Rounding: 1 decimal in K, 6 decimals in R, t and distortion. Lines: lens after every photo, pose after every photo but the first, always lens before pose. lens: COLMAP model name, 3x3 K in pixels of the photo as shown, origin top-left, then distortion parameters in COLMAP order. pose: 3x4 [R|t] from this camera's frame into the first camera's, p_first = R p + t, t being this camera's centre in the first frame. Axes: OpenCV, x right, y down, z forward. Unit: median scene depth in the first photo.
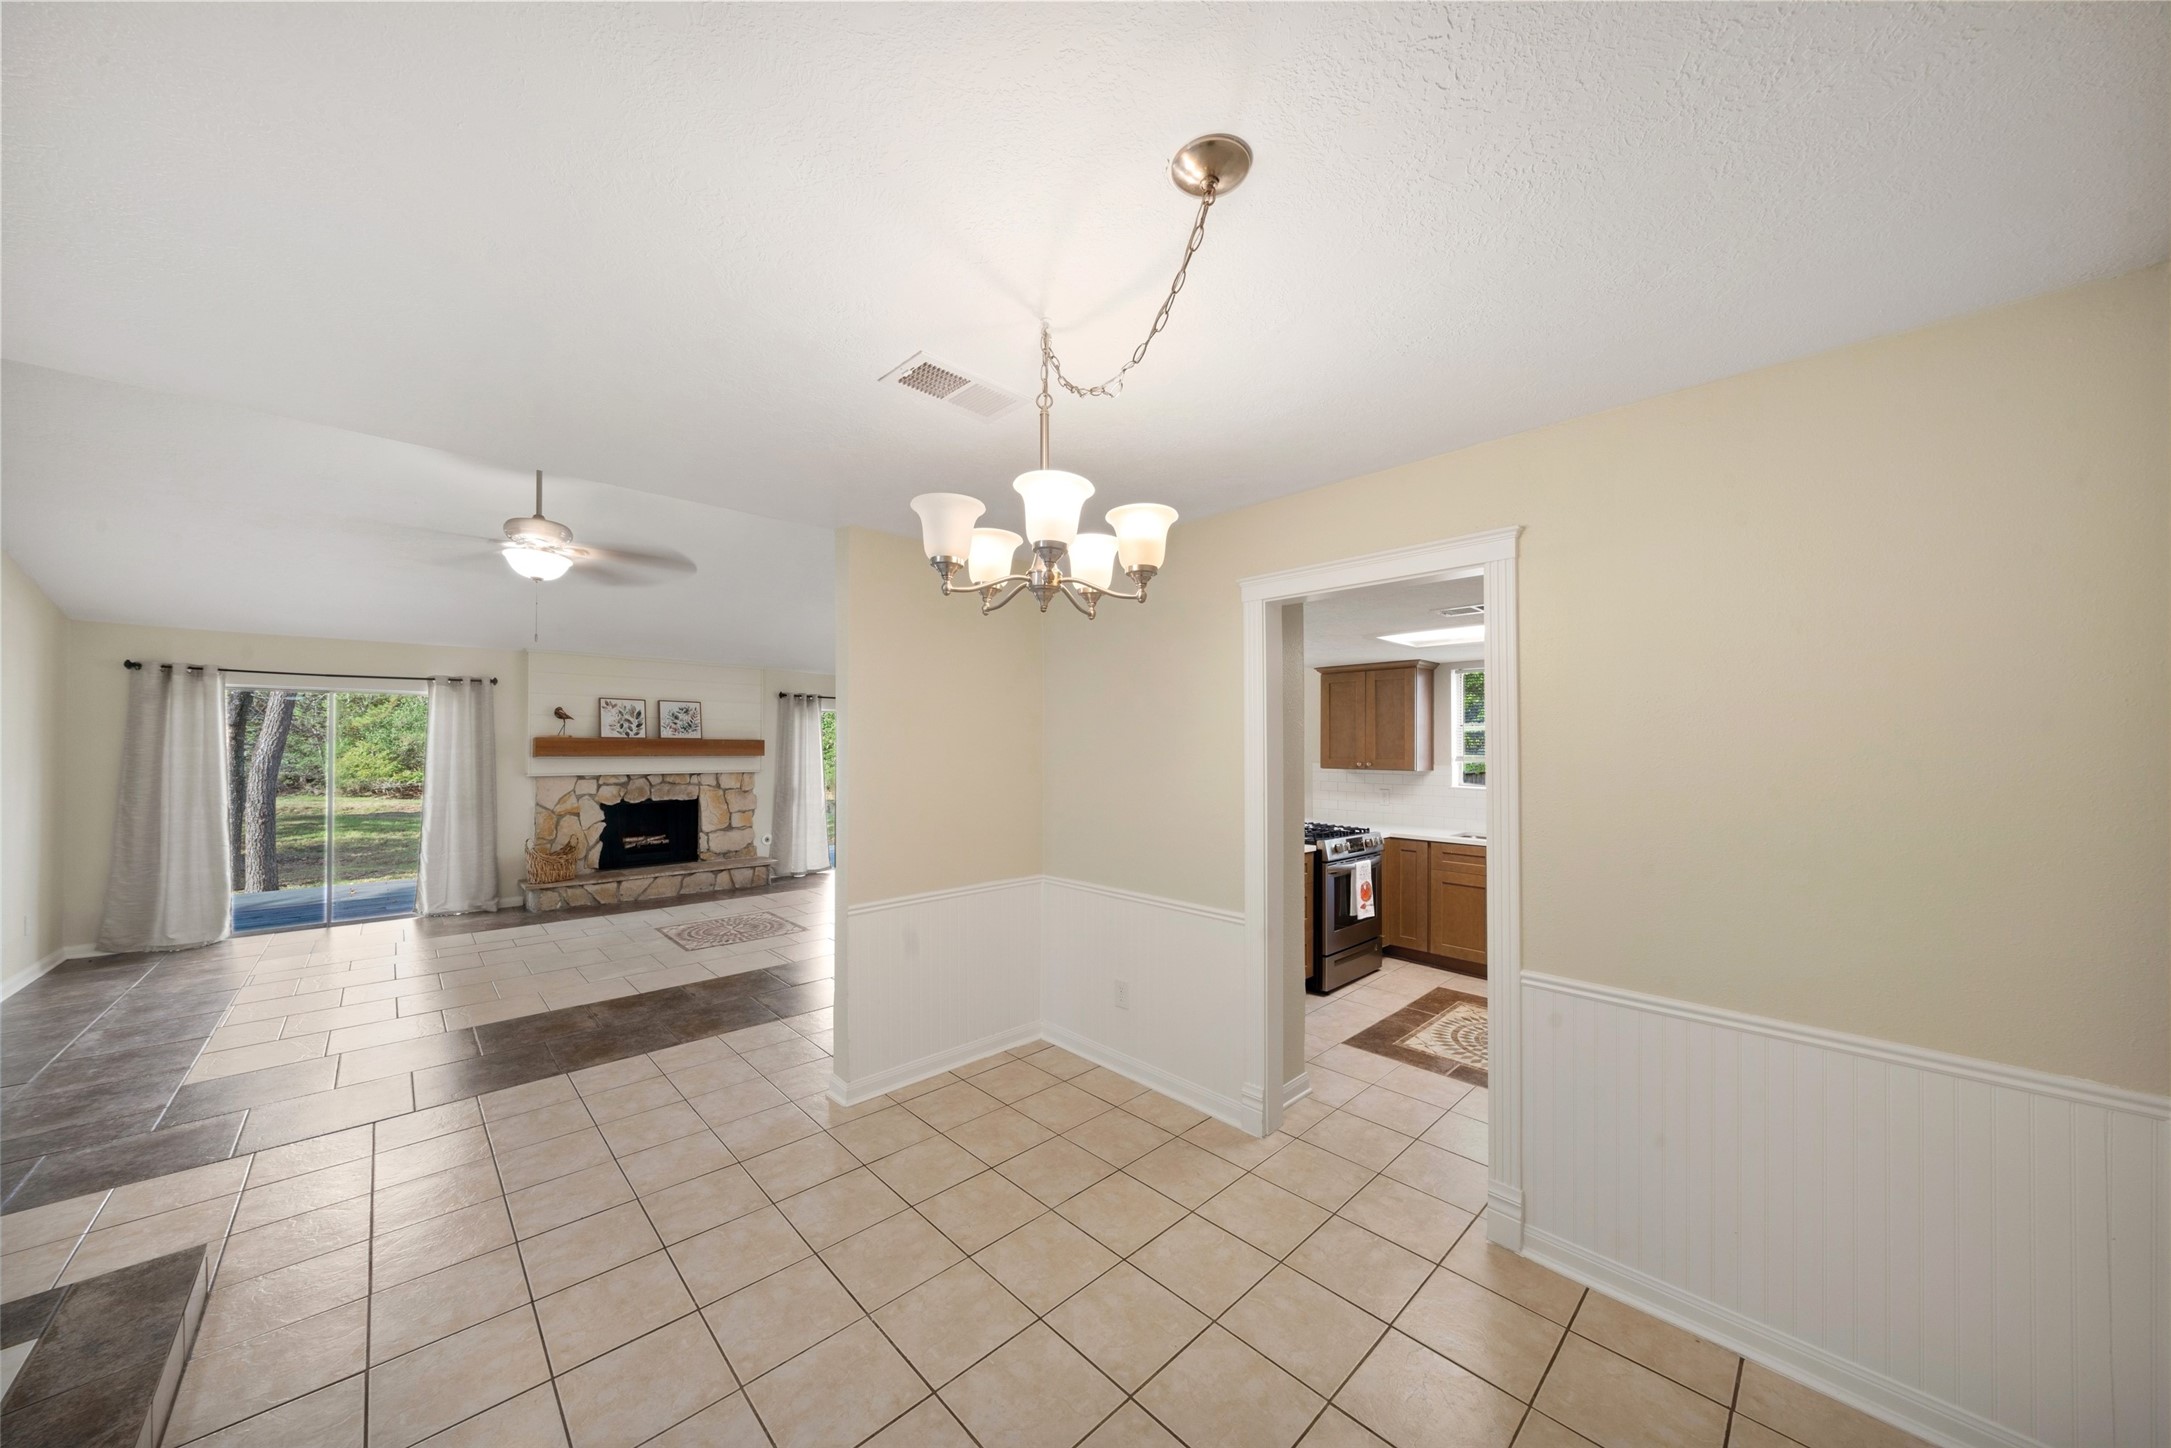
lens RADIAL K [[745.7, 0, 1082.4], [0, 745.7, 732.8], [0, 0, 1]] dist [-0.011973, 0.001809]
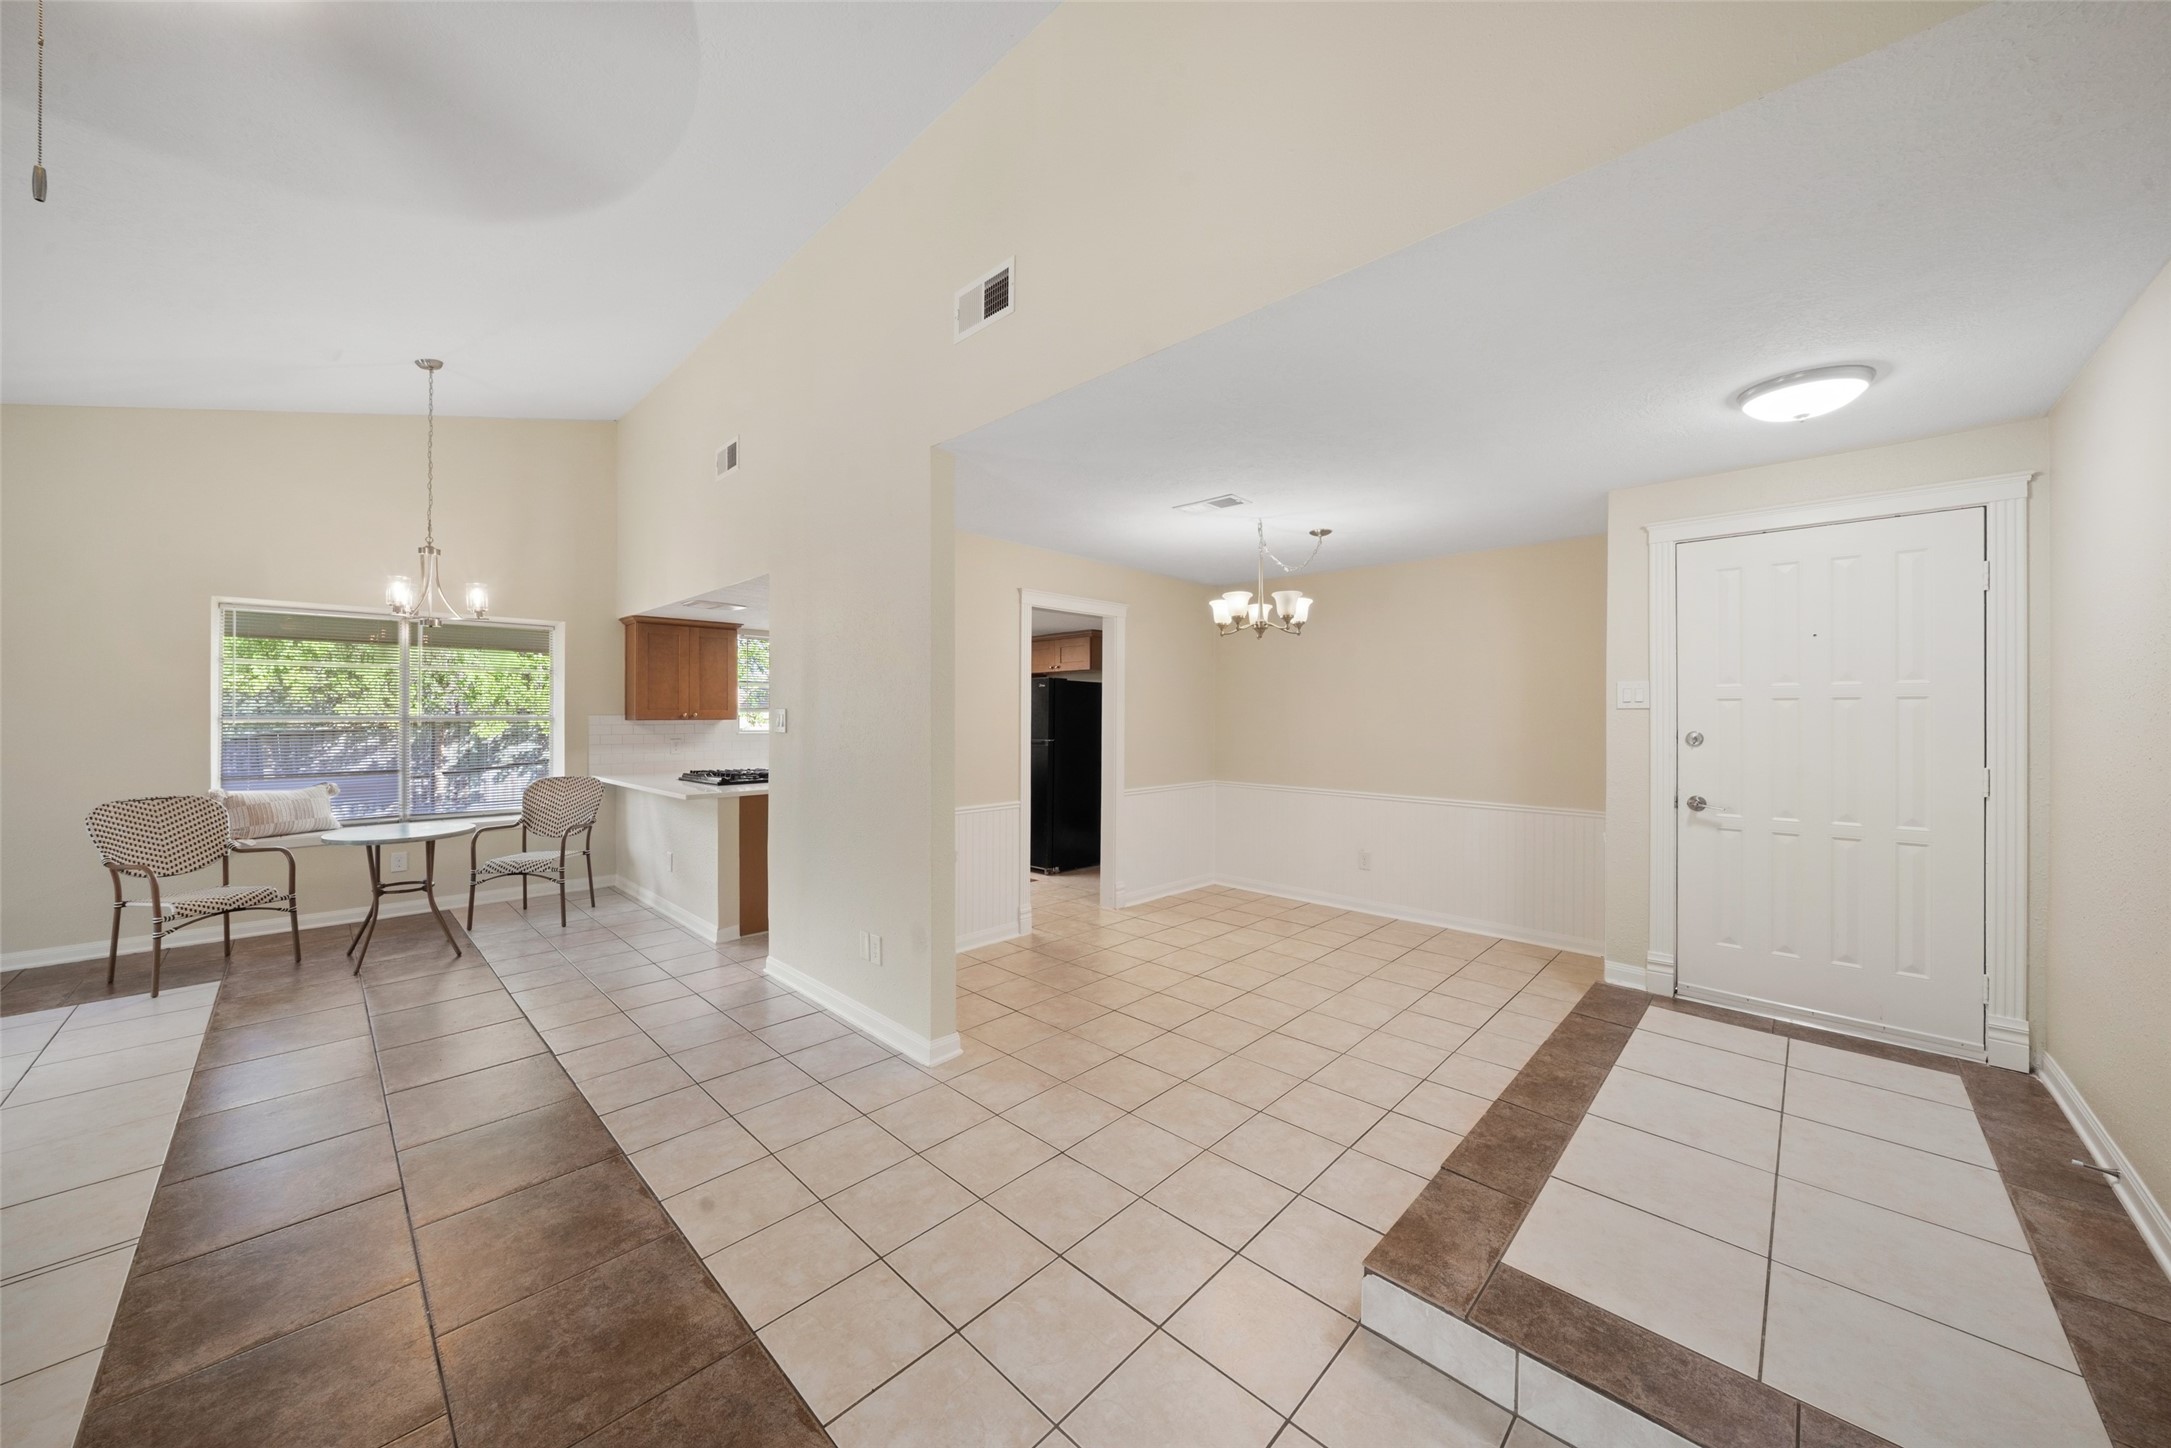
lens RADIAL K [[745.7, 0, 1097.5], [0, 745.7, 713.3], [0, 0, 1]] dist [-0.011973, 0.001809]
pose [[-0.050762, -0.004174, 0.998702, -0.599296], [-0.019957, 0.999796, 0.003164, 0.021028], [-0.998511, -0.019770, -0.050835, 0.400453]]
